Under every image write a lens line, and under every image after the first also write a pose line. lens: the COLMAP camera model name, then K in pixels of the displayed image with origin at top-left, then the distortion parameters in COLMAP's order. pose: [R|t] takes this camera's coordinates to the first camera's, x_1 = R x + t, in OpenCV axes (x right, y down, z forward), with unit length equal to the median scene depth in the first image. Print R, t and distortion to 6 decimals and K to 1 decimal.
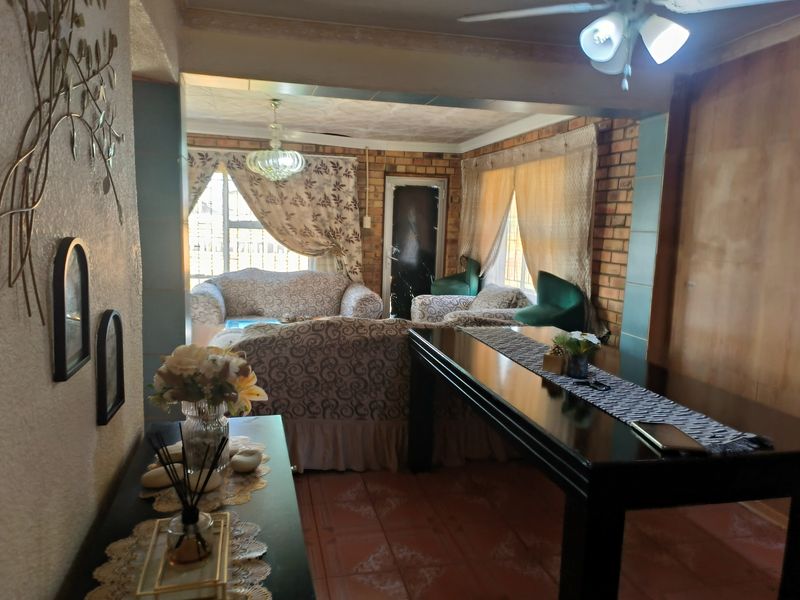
lens RADIAL K [[588.8, 0, 401.8], [0, 588.8, 287.4], [0, 0, 1]] dist [0.005927, 0.002294]
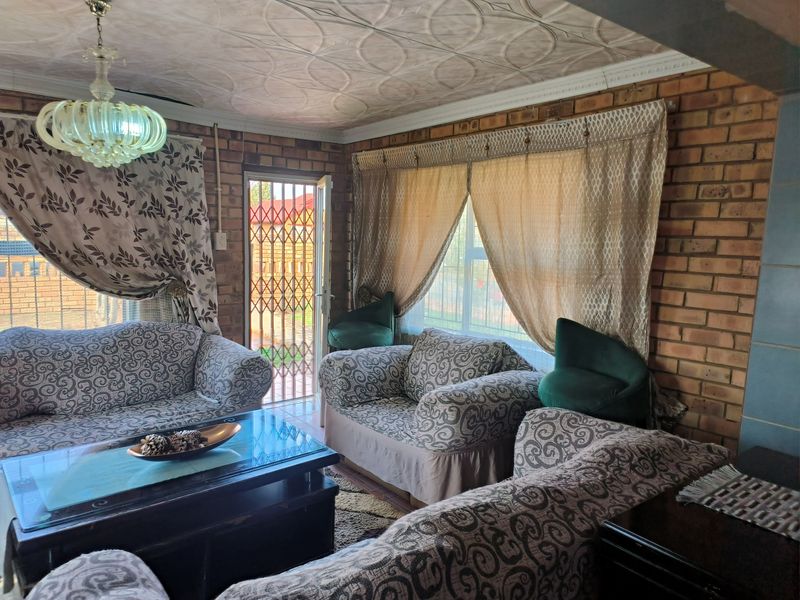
lens RADIAL K [[566.4, 0, 400.0], [0, 566.4, 300.0], [0, 0, 1]] dist [0.035683, -0.000844]
pose [[0.909030, -0.053842, 0.413237, -0.148966], [0.045350, 0.998510, 0.030339, -0.057187], [-0.414255, -0.008839, 0.910118, 0.355323]]
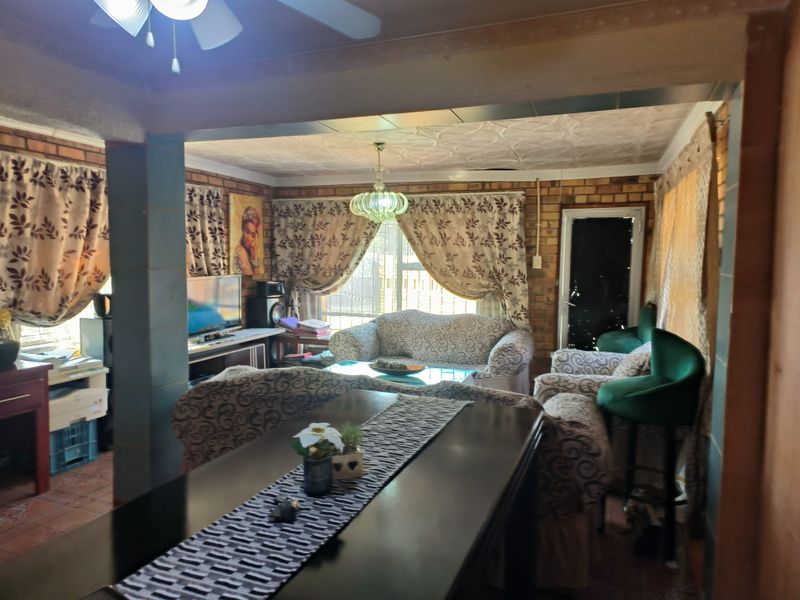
lens RADIAL K [[570.6, 0, 396.6], [0, 570.6, 274.5], [0, 0, 1]] dist [0.028880, 0.000034]
pose [[0.807243, -0.002269, -0.590215, 0.290047], [-0.049239, 0.996248, -0.071174, -0.020780], [0.588162, 0.086516, 0.804102, 0.190069]]
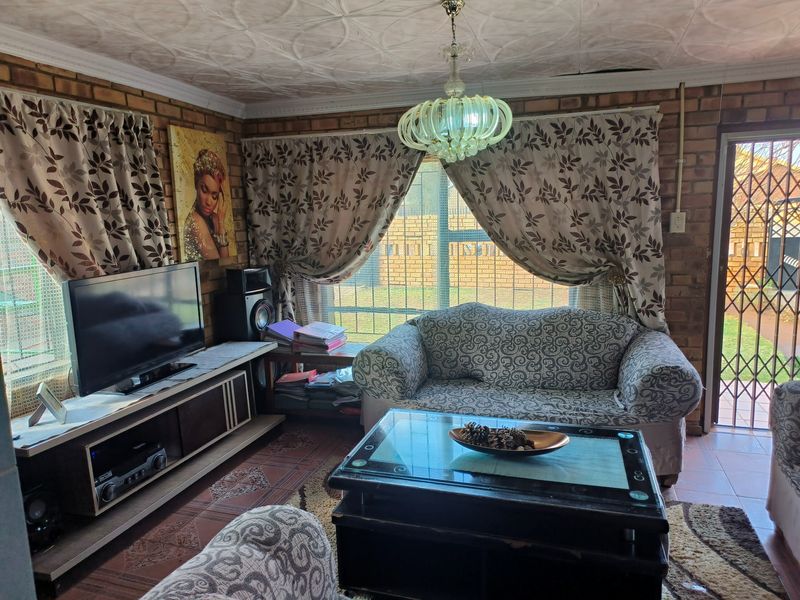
lens RADIAL K [[557.2, 0, 400.8], [0, 557.2, 291.0], [0, 0, 1]] dist [0.052401, -0.003661]
pose [[0.839726, 0.022479, -0.542546, 0.011734], [-0.006337, 0.999480, 0.031604, -0.063397], [0.542974, -0.023101, 0.839432, 0.426372]]
